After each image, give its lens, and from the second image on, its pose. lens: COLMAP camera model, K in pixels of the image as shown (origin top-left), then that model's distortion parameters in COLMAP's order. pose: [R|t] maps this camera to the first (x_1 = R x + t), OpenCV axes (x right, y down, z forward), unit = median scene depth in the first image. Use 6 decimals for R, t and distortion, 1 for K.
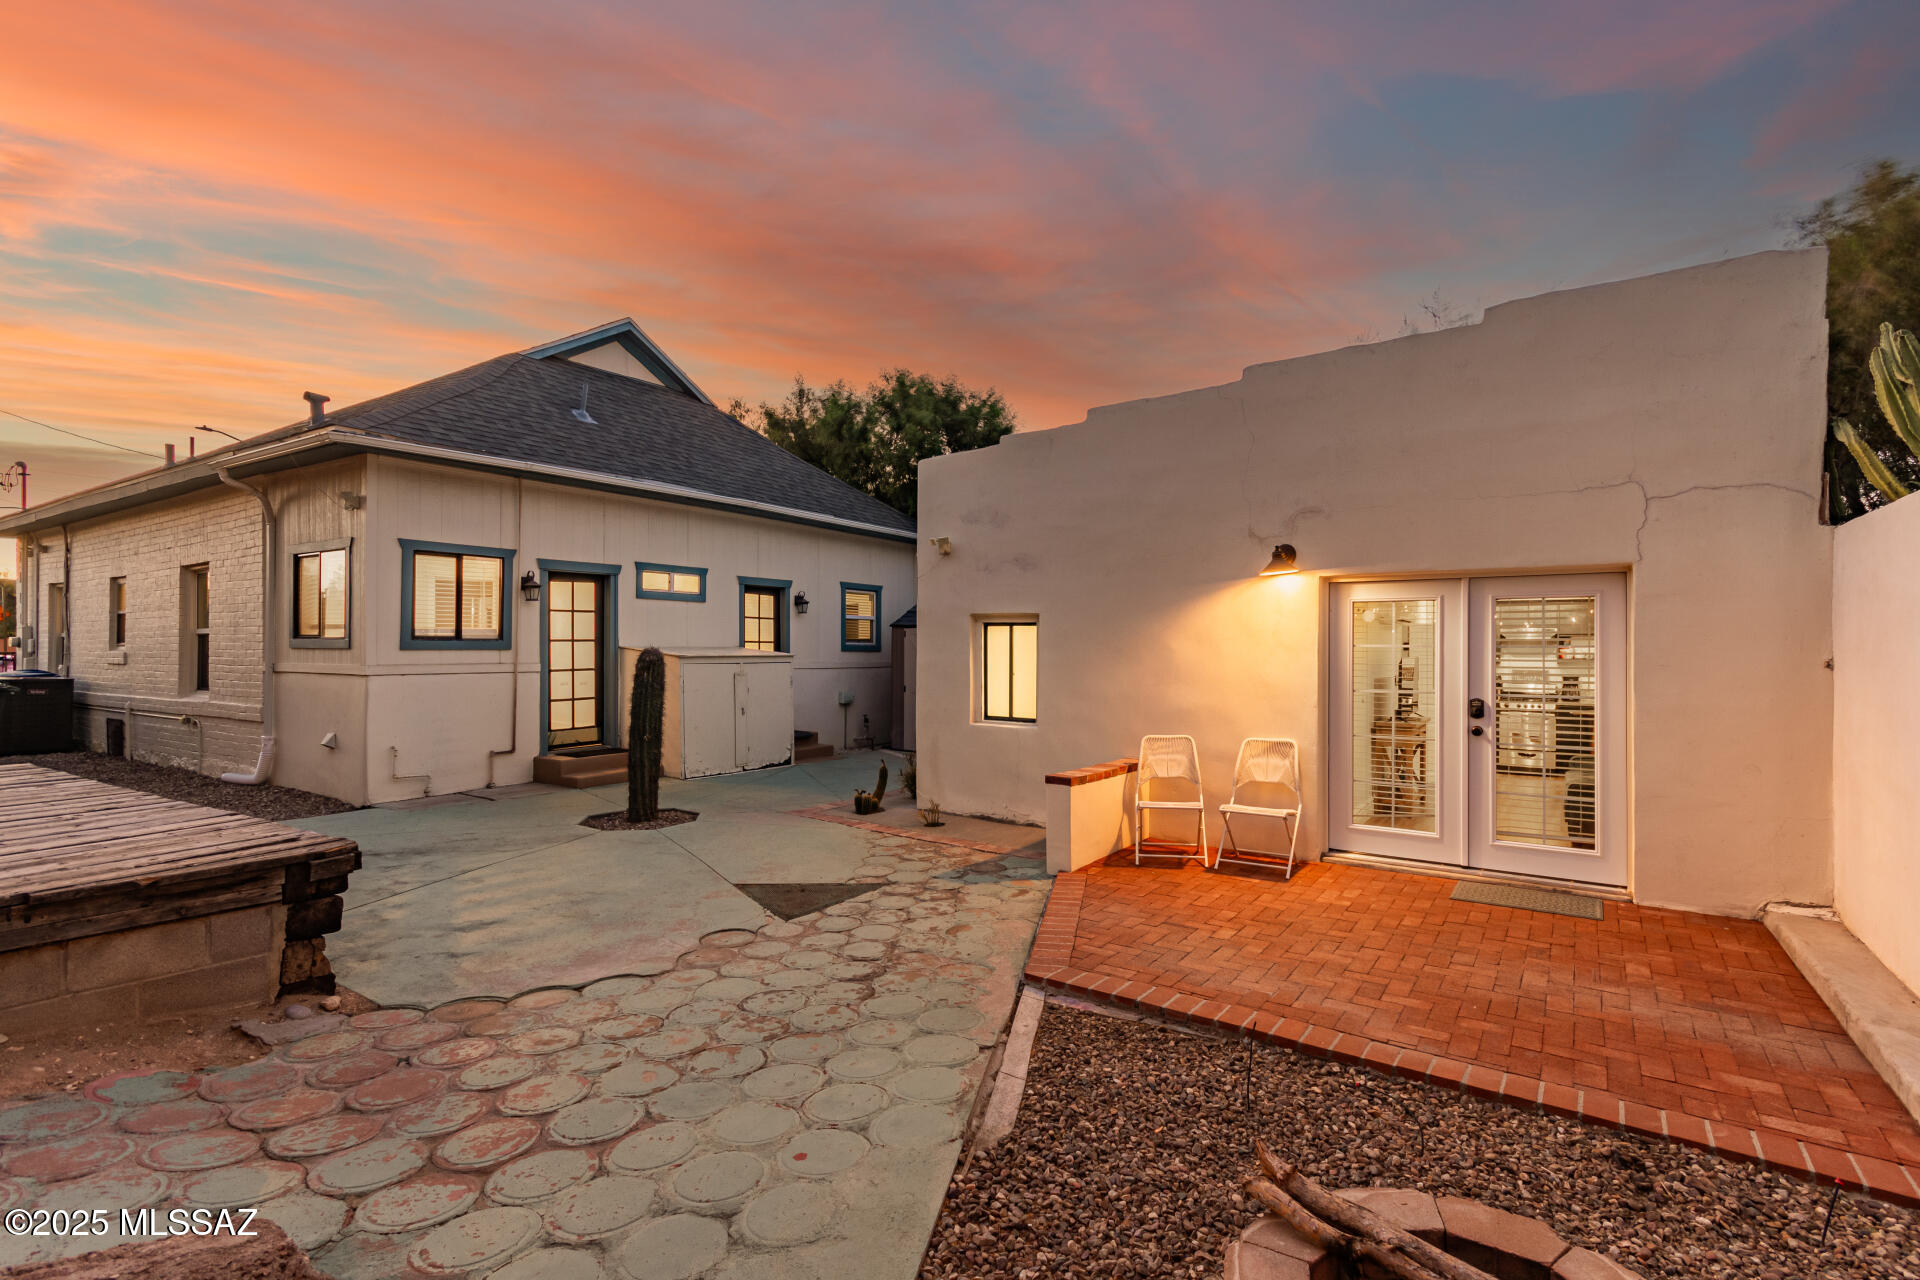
lens RADIAL K [[903.6, 0, 960.0], [0, 903.6, 640.0], [0, 0, 1]] dist [0.002652, 0.000037]
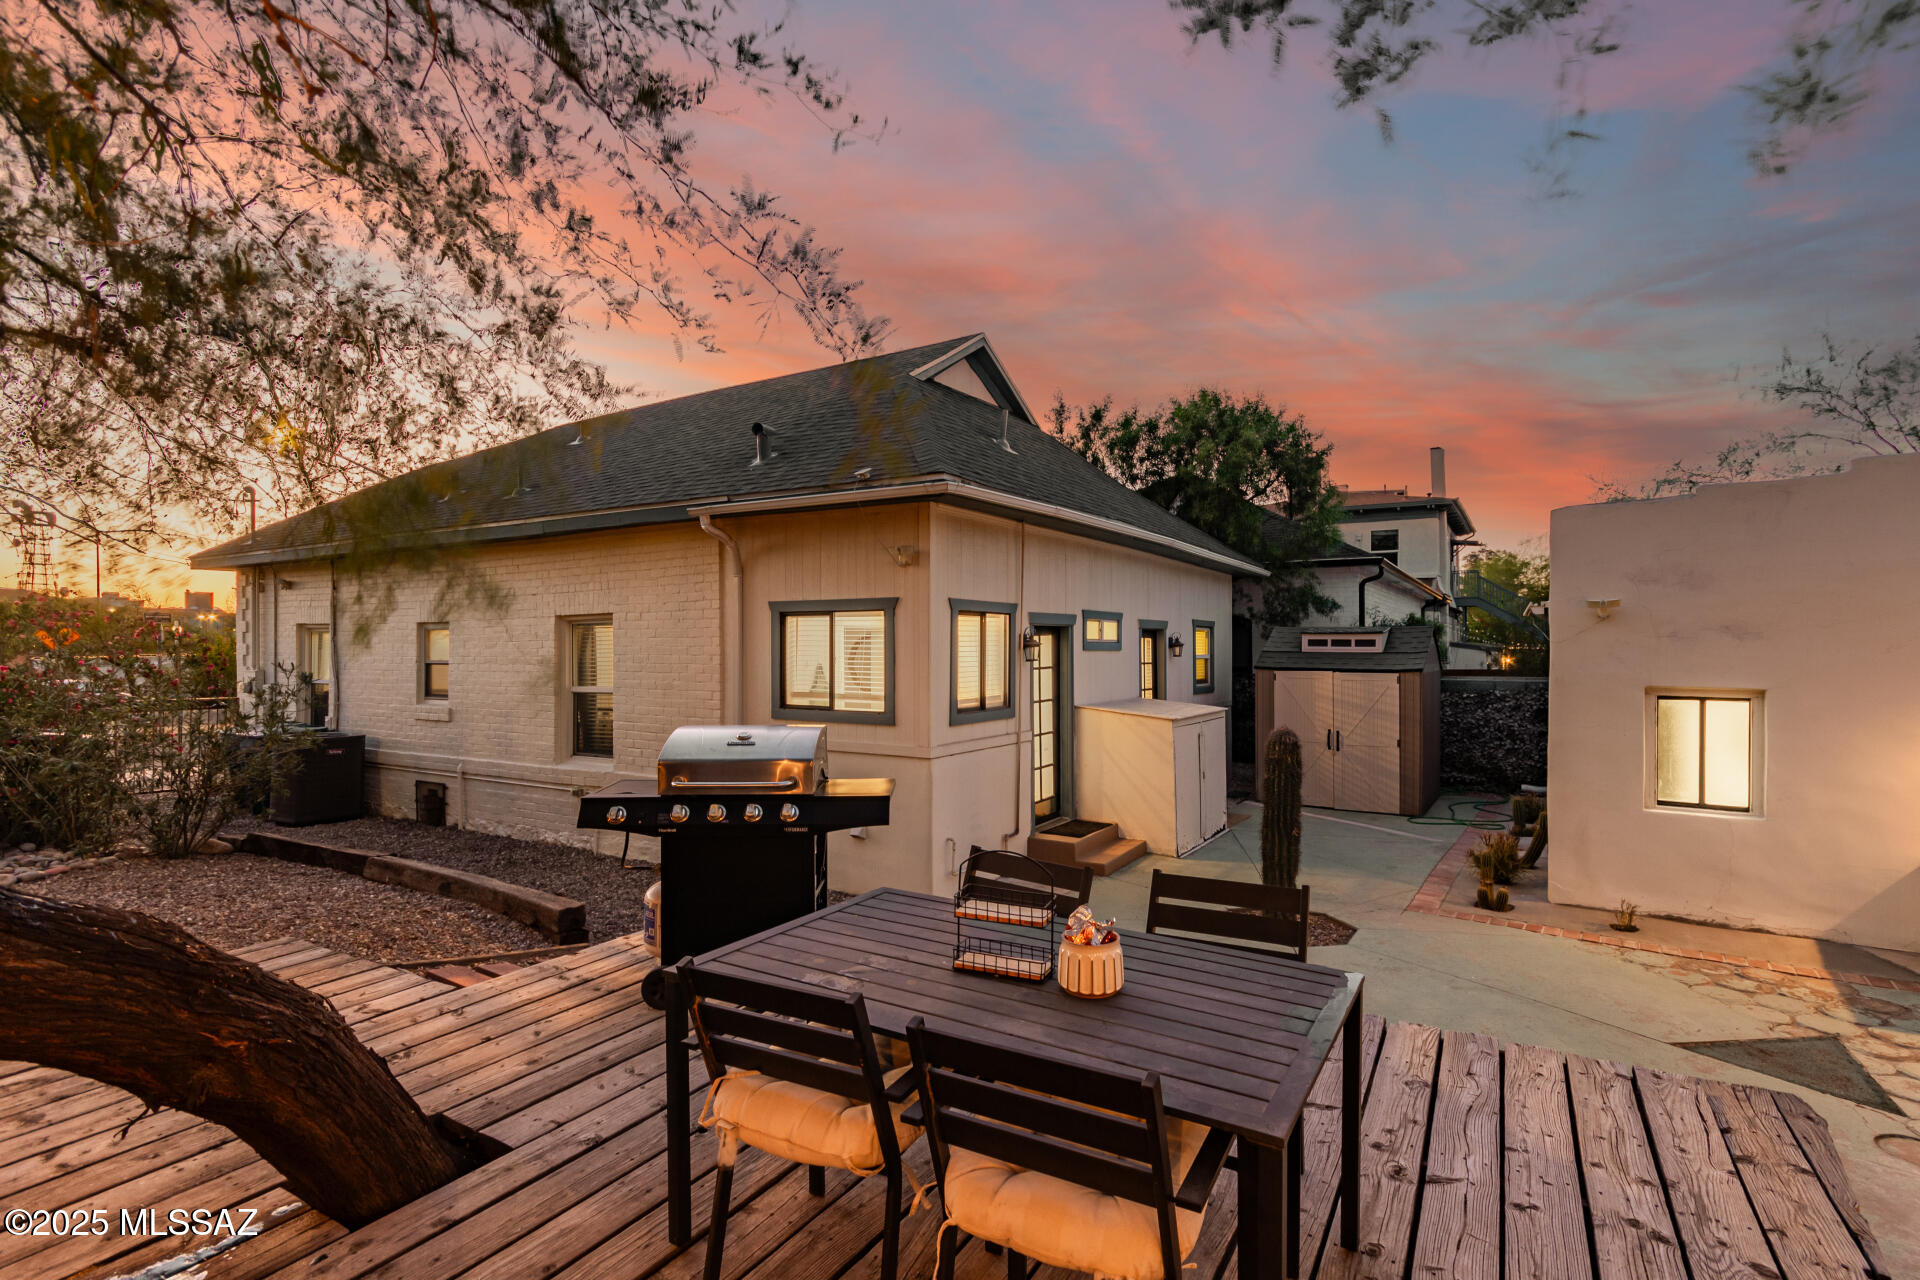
lens RADIAL K [[908.9, 0, 960.0], [0, 908.9, 640.0], [0, 0, 1]] dist [0.001857, 0.000794]
pose [[0.999328, -0.005188, 0.036274, -1.242695], [0.005176, 0.999987, 0.000427, -0.139532], [-0.036275, -0.000239, 0.999342, 0.248669]]
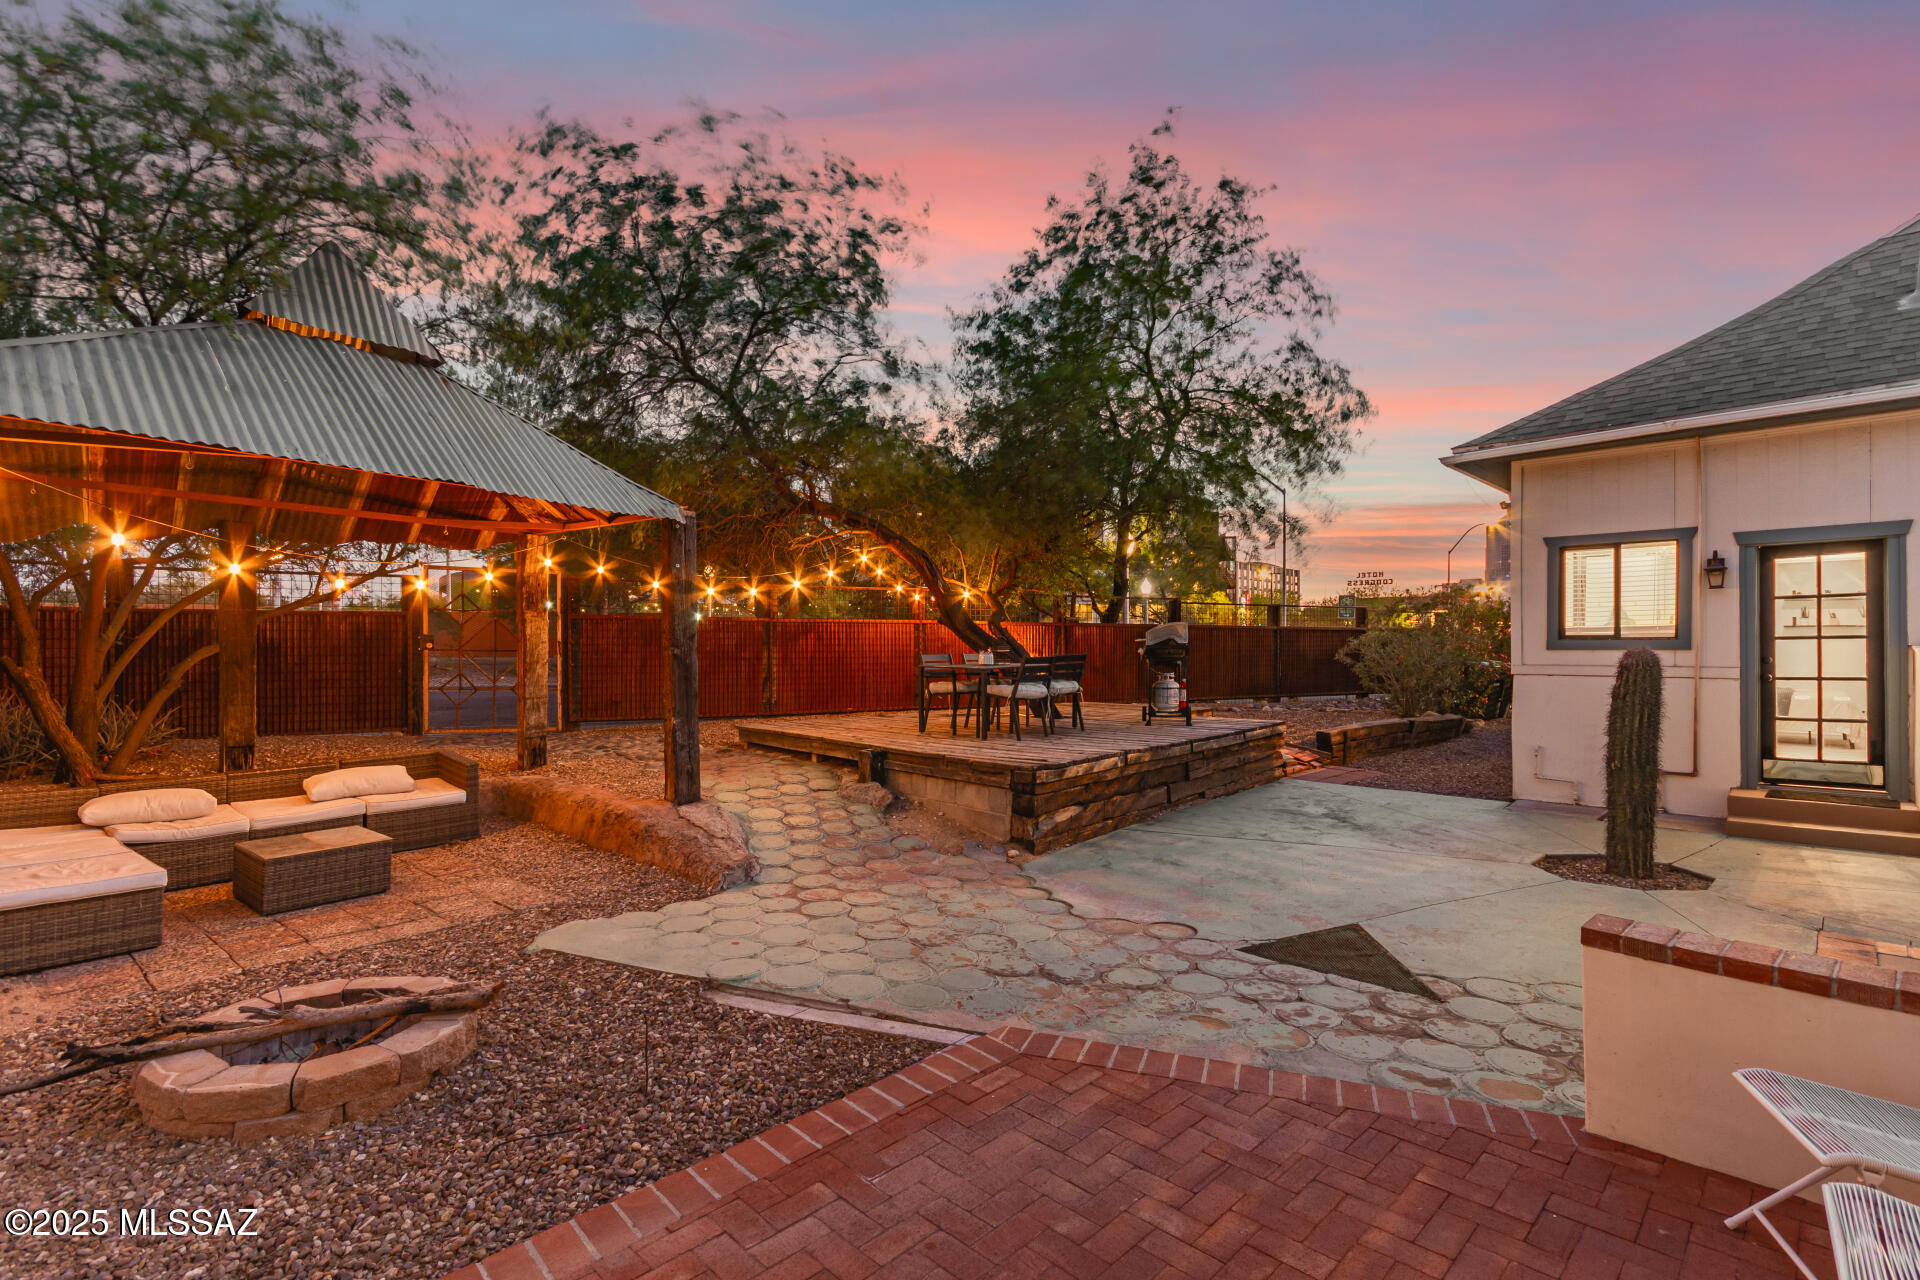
lens RADIAL K [[870.9, 0, 960.0], [0, 870.9, 640.0], [0, 0, 1]] dist [0.000741, 0.000286]
pose [[-0.174058, -0.012034, -0.984662, 0.839779], [0.010333, 0.999848, -0.014046, 0.012861], [0.984681, -0.012619, -0.173907, 1.036964]]
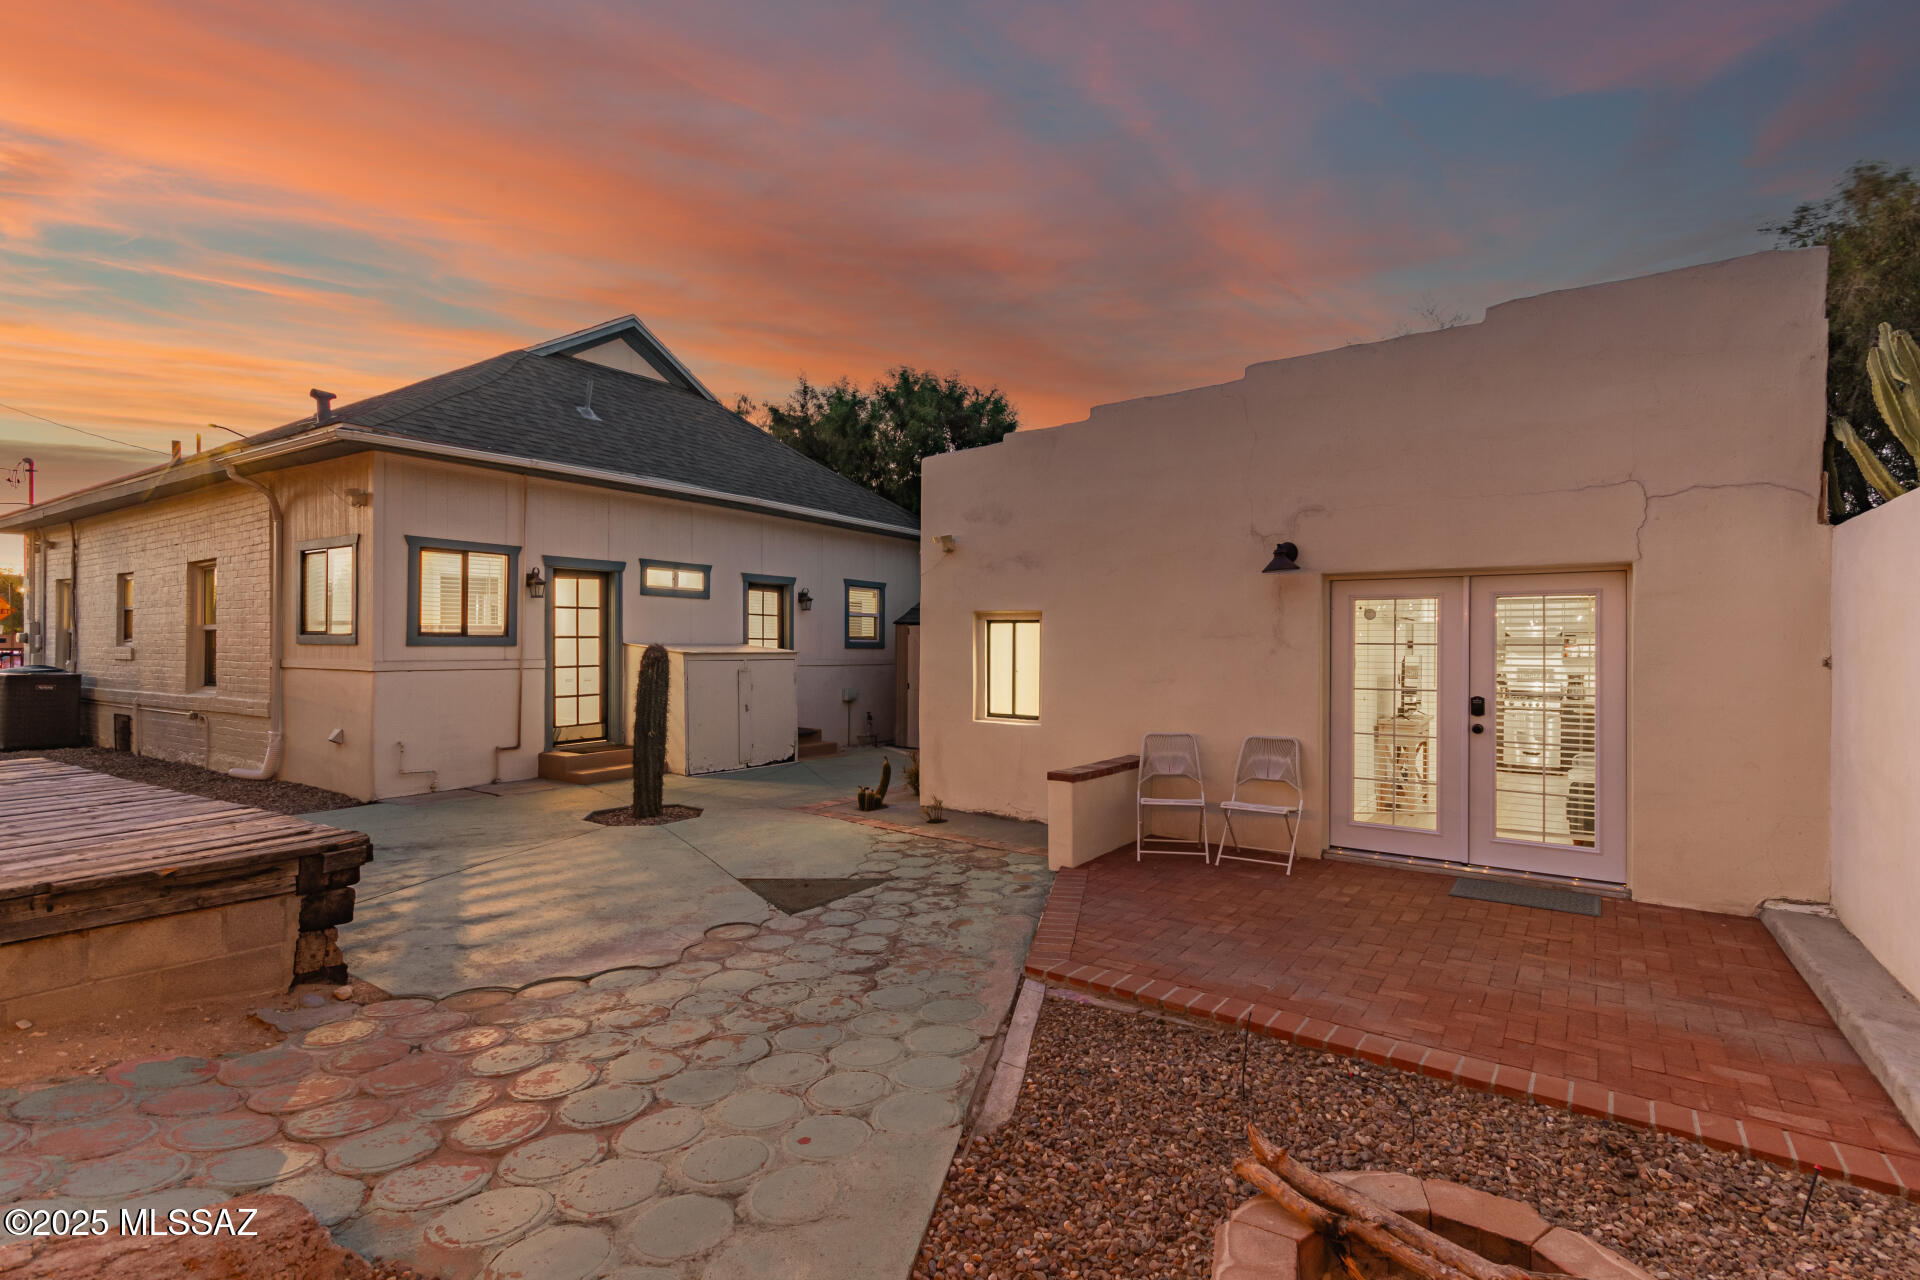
lens RADIAL K [[908.9, 0, 960.0], [0, 908.9, 640.0], [0, 0, 1]] dist [0.001857, 0.000794]
pose [[0.999988, 0.001628, -0.004640, 0.002401], [-0.001614, 0.999994, 0.003012, 0.000237], [0.004645, -0.003004, 0.999985, -0.016867]]
